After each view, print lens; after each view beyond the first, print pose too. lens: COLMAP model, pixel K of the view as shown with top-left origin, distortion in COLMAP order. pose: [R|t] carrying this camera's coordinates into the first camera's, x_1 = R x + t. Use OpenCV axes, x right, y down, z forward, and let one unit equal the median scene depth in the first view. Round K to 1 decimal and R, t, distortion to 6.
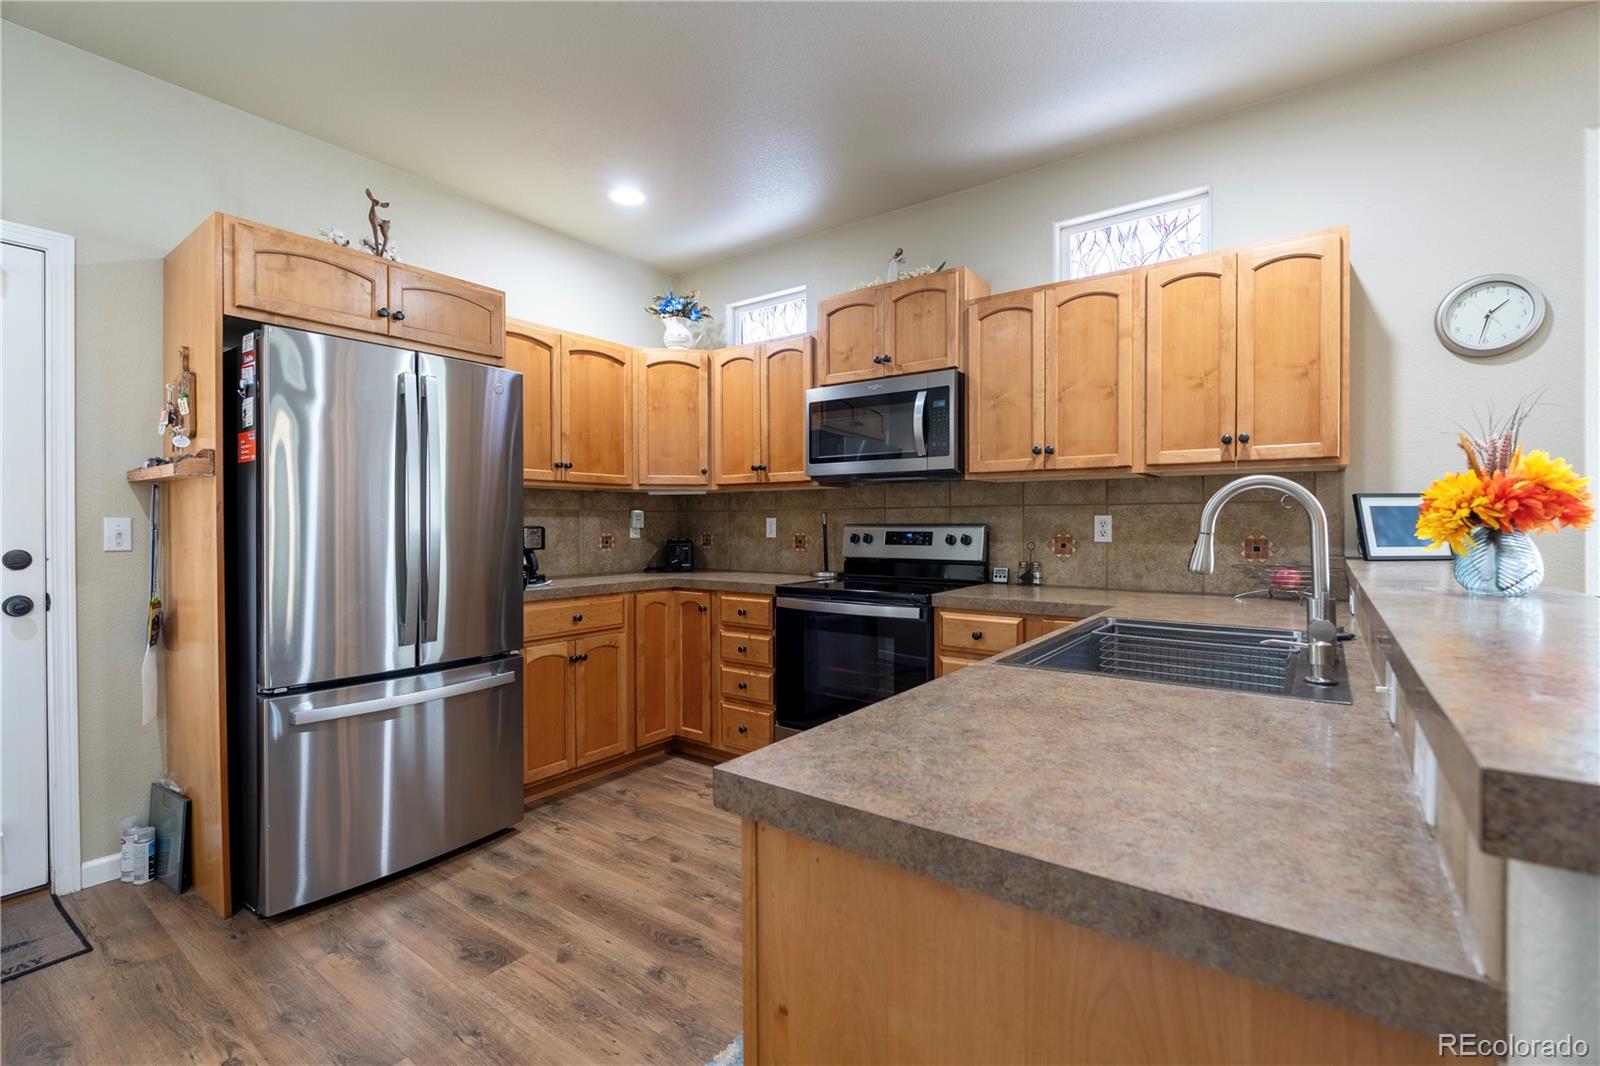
lens RADIAL K [[699.1, 0, 815.2], [0, 699.1, 528.8], [0, 0, 1]] dist [-0.006193, 0.001231]
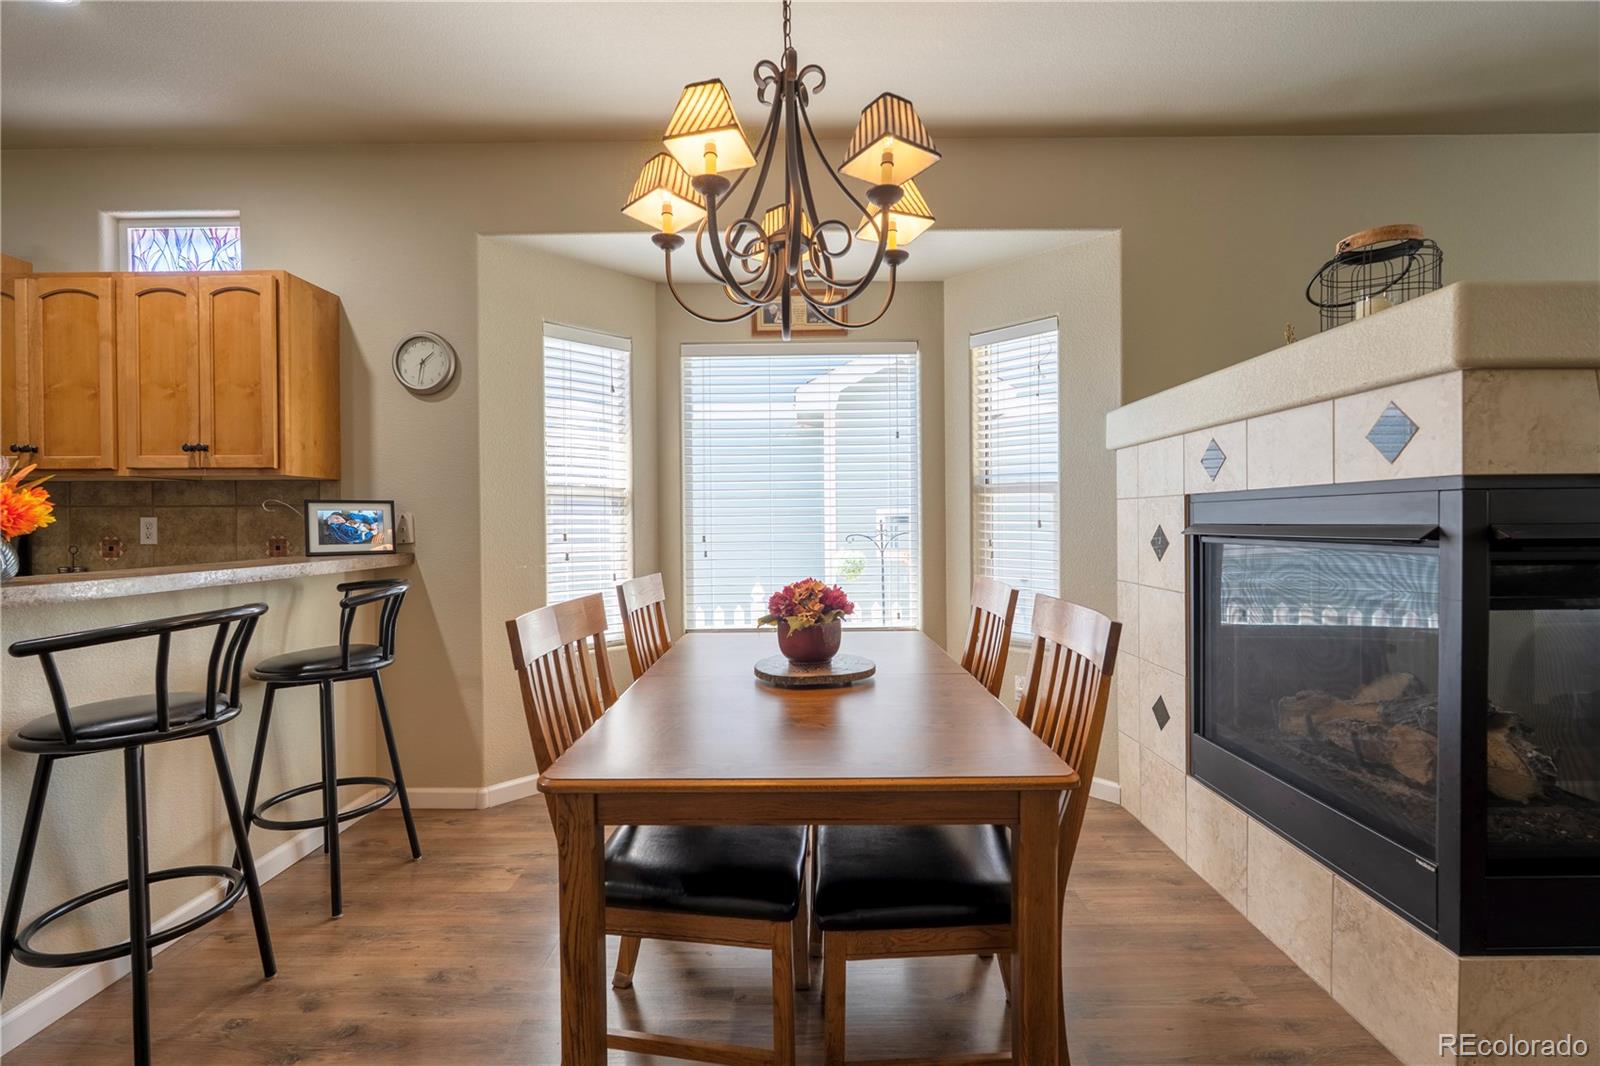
lens RADIAL K [[699.1, 0, 802.2], [0, 699.1, 526.7], [0, 0, 1]] dist [-0.006193, 0.001231]
pose [[0.816747, -0.007396, 0.576948, 0.599253], [0.007353, 0.999970, 0.002409, -0.001367], [-0.576949, 0.002275, 0.816777, -0.345065]]
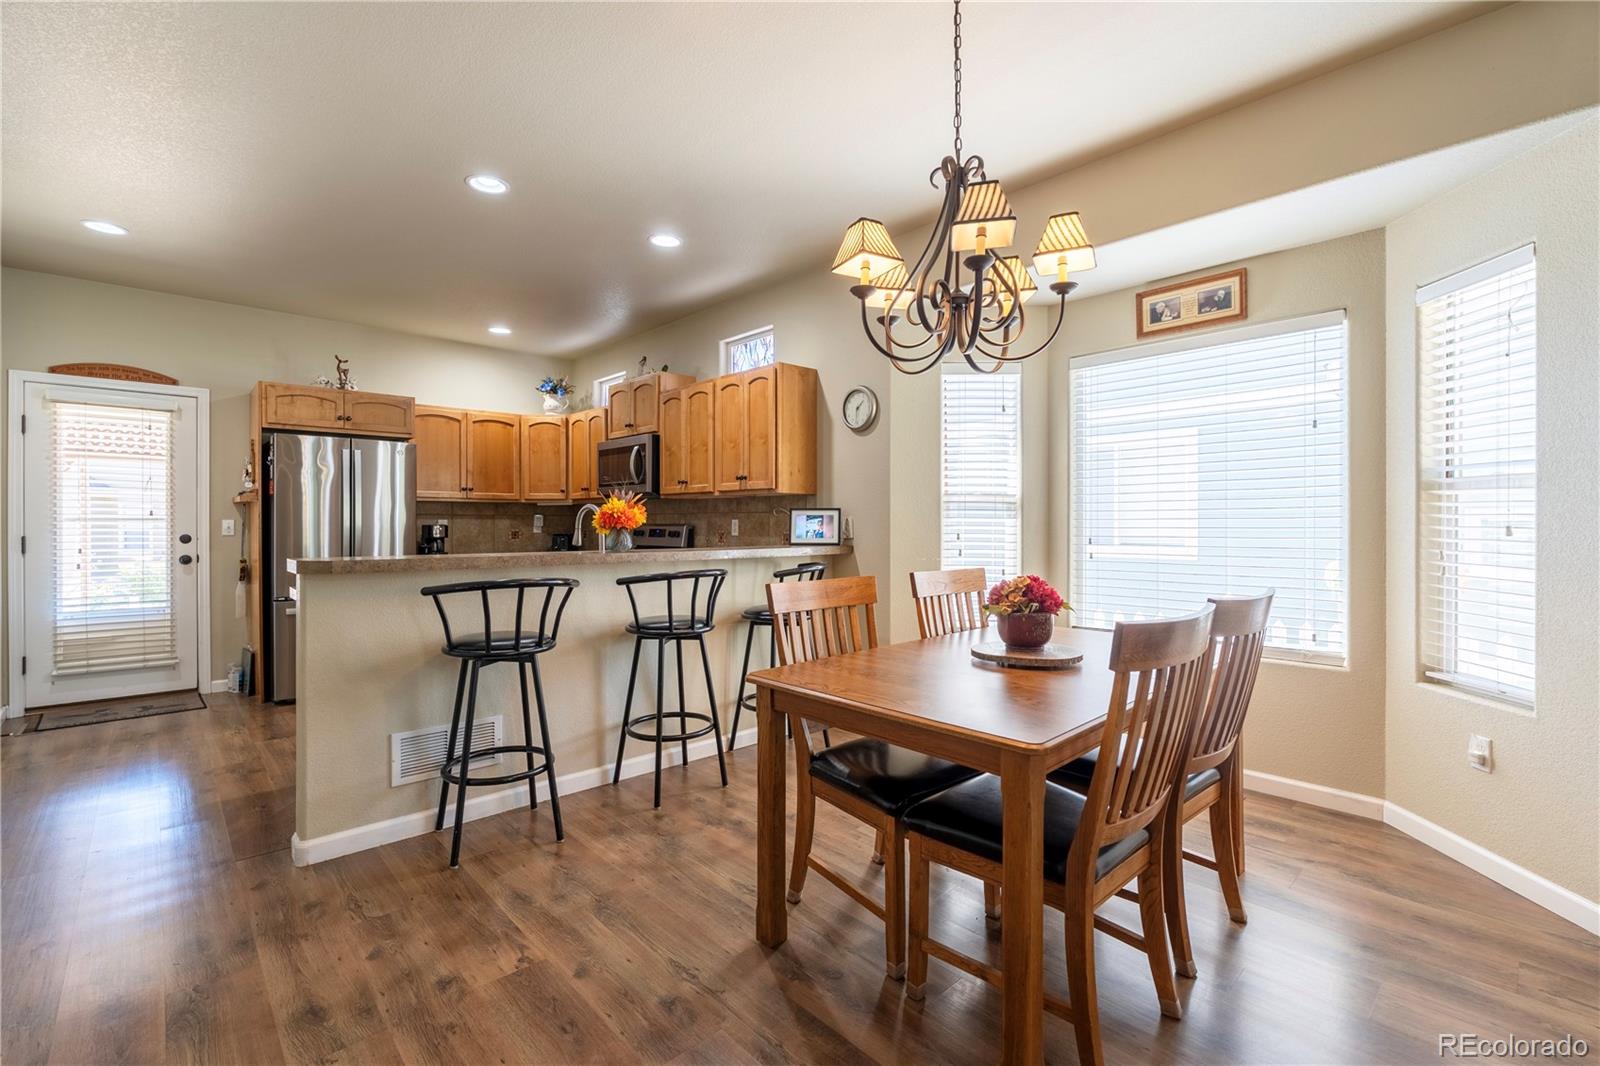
lens RADIAL K [[699.1, 0, 810.1], [0, 699.1, 528.2], [0, 0, 1]] dist [-0.006193, 0.001231]
pose [[0.982732, 0.004721, -0.184973, 0.892107], [-0.004777, 0.999989, 0.000145, 0.000316], [0.184971, 0.000741, 0.982744, -0.594397]]
